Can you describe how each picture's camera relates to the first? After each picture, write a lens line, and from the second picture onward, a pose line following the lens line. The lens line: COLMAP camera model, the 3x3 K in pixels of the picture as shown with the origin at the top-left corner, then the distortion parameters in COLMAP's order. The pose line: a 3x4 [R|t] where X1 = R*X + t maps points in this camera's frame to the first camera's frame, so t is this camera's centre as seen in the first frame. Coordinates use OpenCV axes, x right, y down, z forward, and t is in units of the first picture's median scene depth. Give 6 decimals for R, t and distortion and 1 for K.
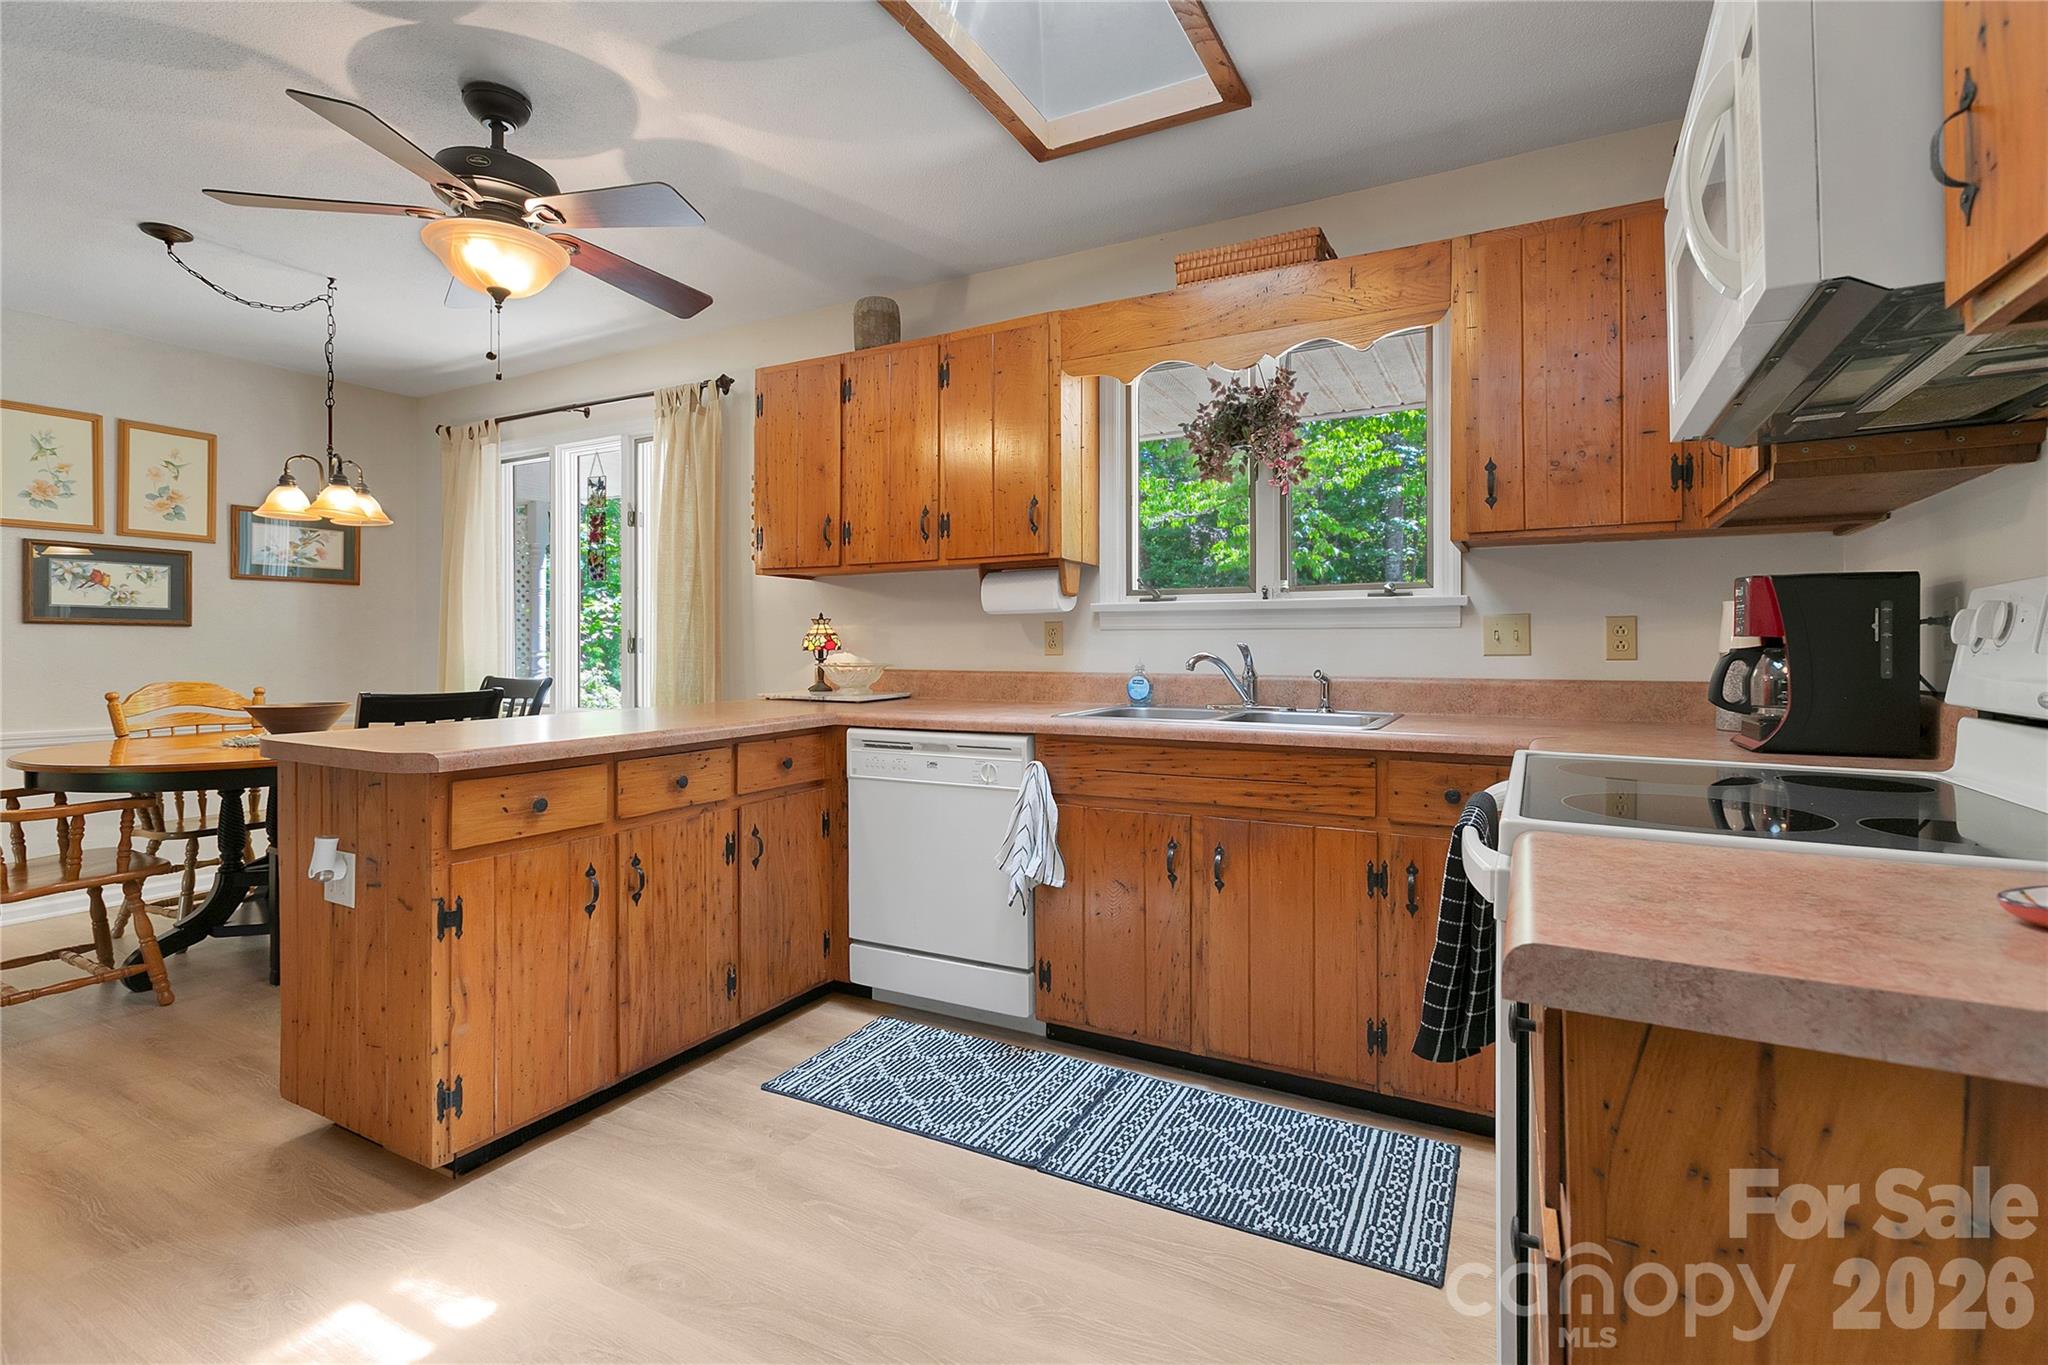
lens RADIAL K [[925.7, 0, 1036.7], [0, 925.7, 660.0], [0, 0, 1]] dist [0.008617, -0.001225]
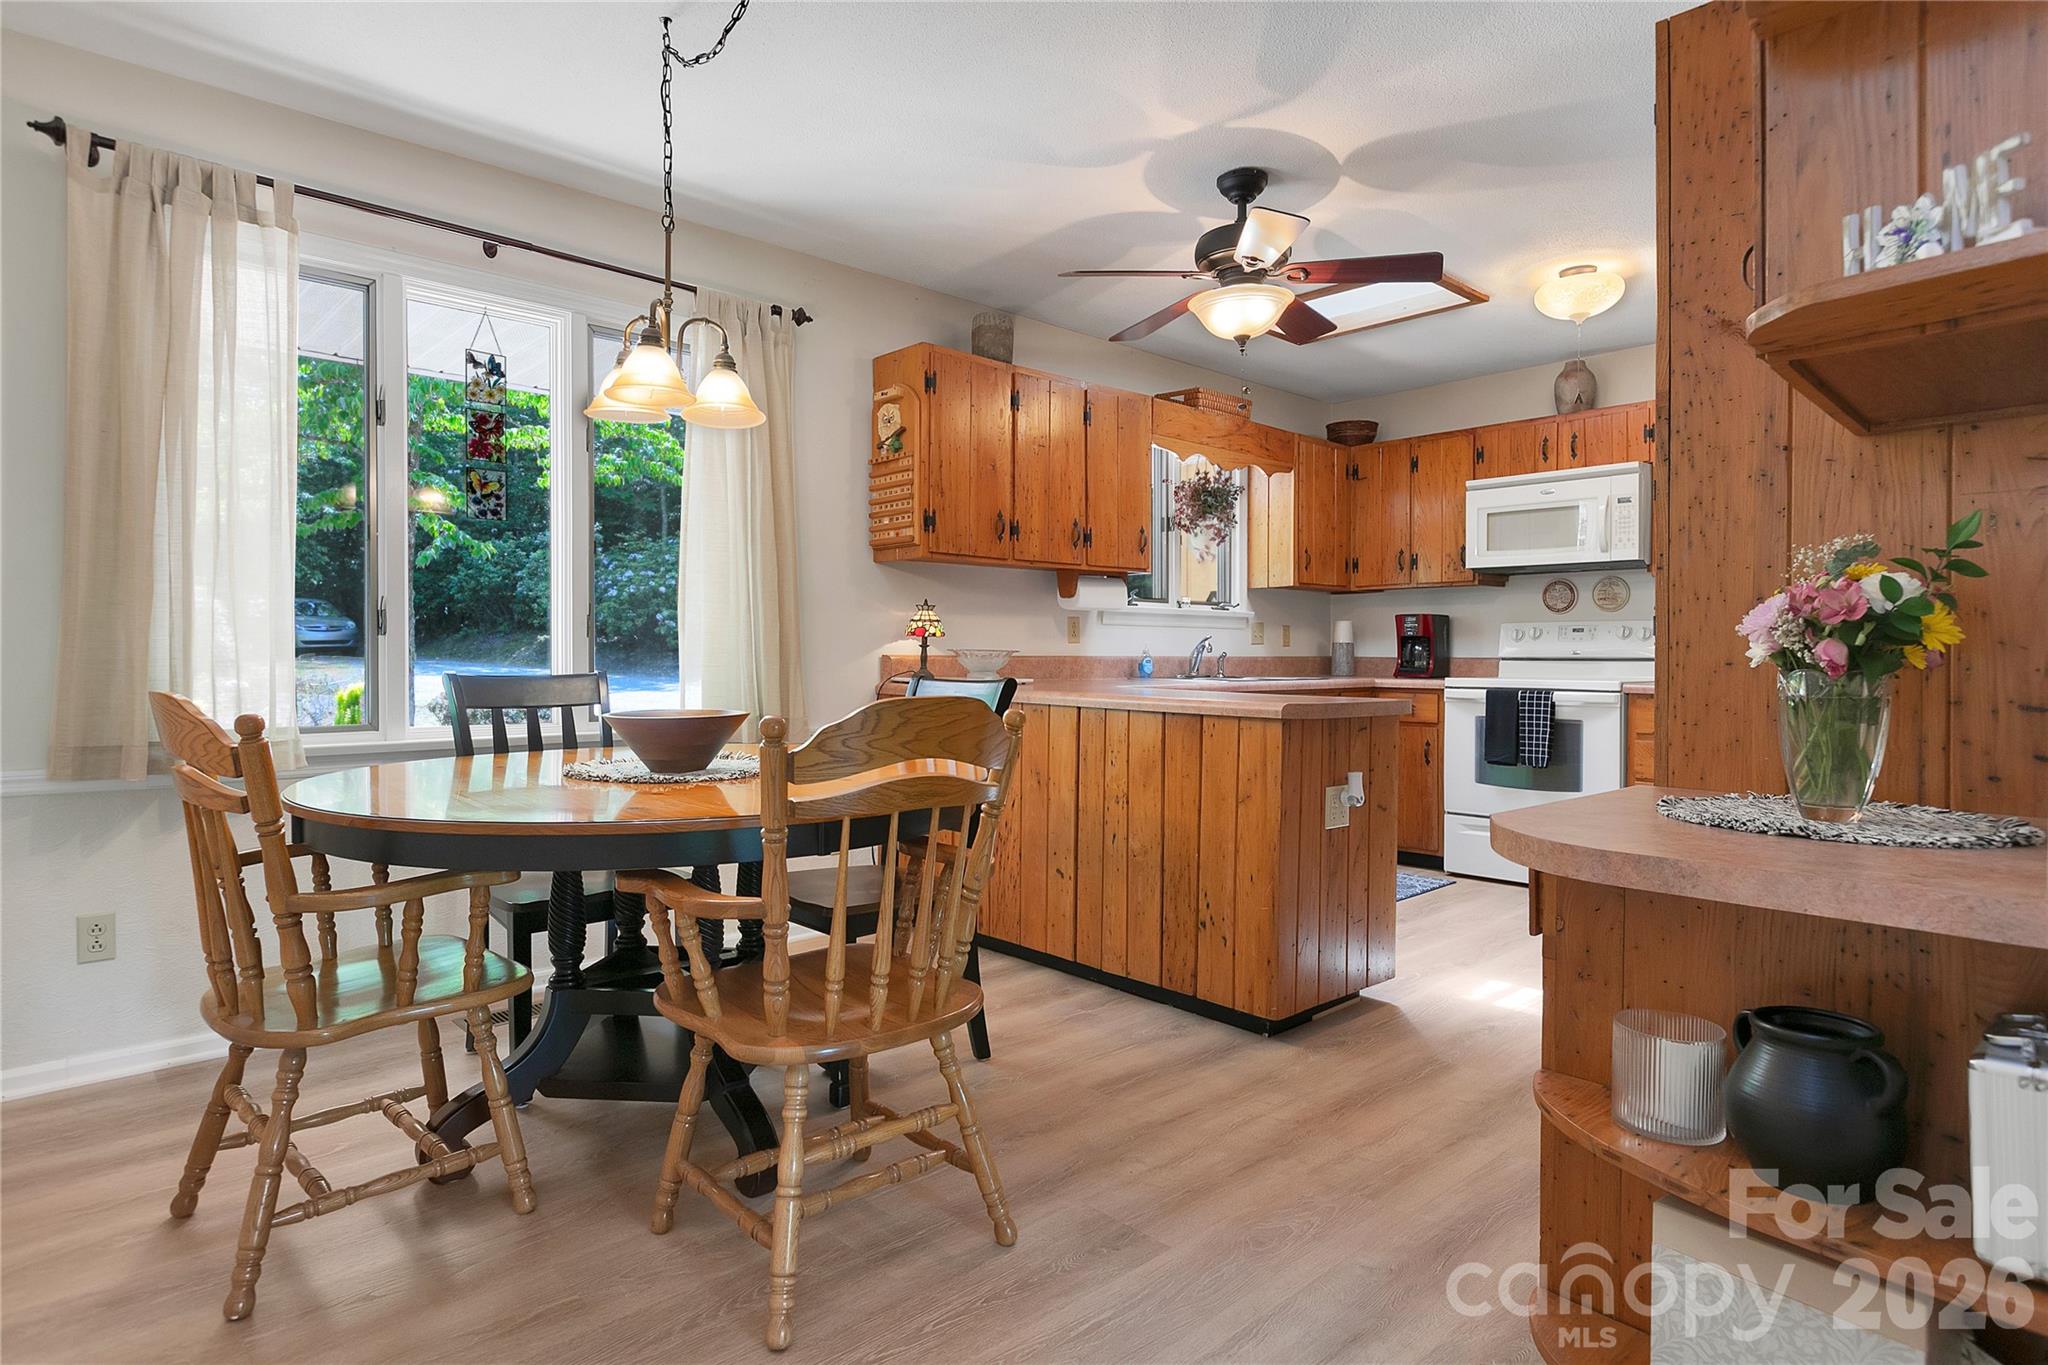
lens RADIAL K [[1118.0, 0, 1020.0], [0, 1118.0, 671.2], [0, 0, 1]] dist [0.012099, 0.000397]
pose [[0.321321, -0.014126, 0.946865, -1.392351], [0.009284, 0.999888, 0.011766, 0.014211], [-0.946925, 0.005010, 0.321416, 0.540738]]
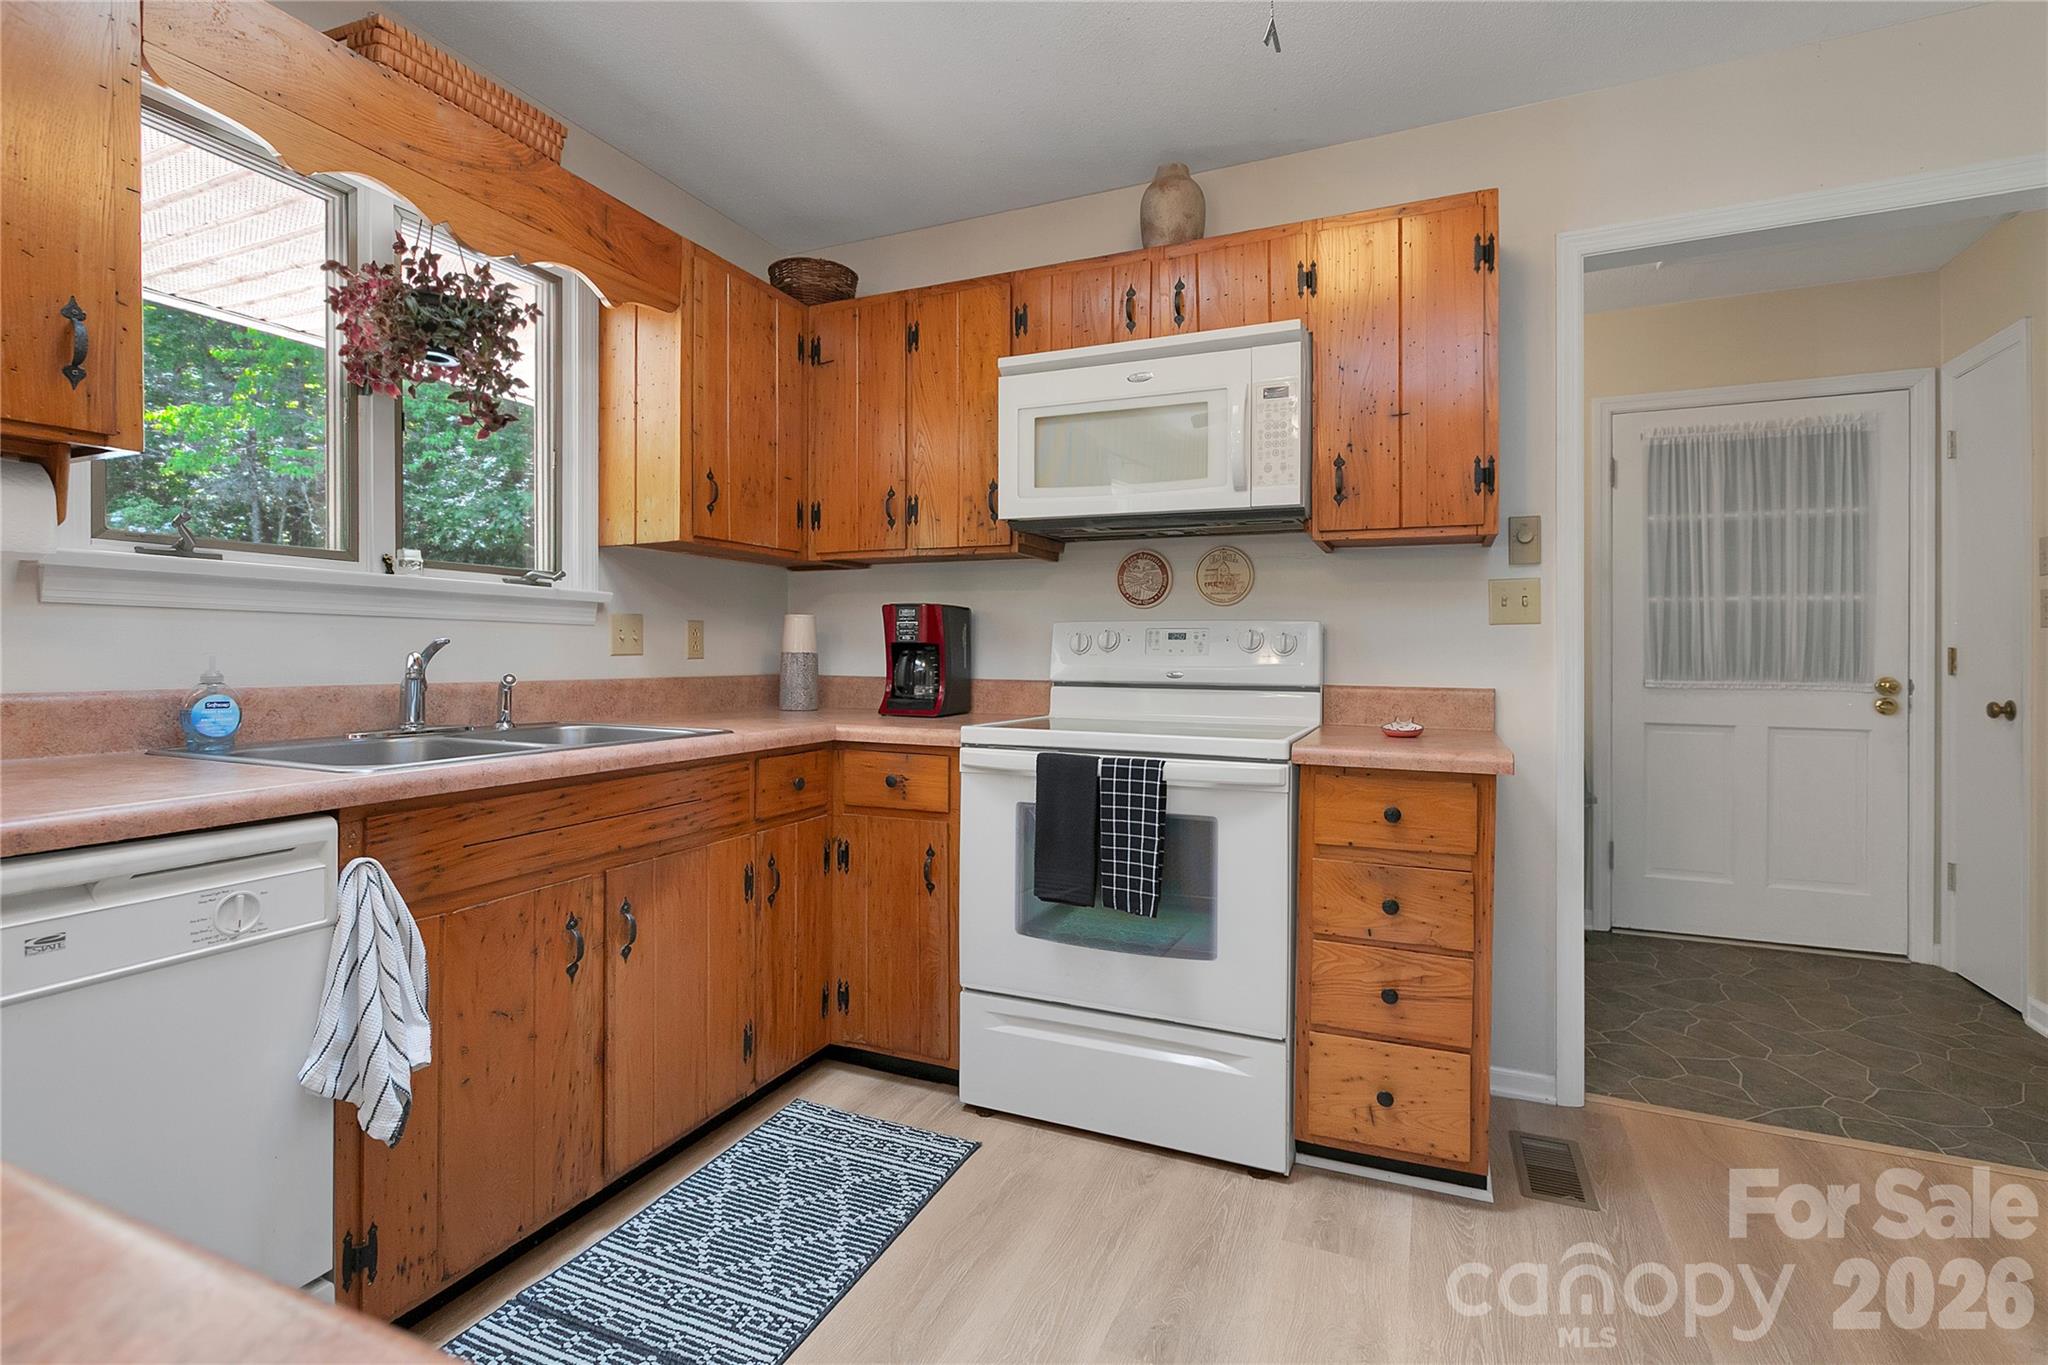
lens RADIAL K [[961.3, 0, 1017.8], [0, 961.3, 666.0], [0, 0, 1]] dist [-0.004530, -0.000301]
pose [[-0.079721, -0.013152, 0.996730, -0.421568], [0.004342, 0.999899, 0.013541, -0.004282], [-0.996808, 0.005407, -0.079655, 0.496244]]
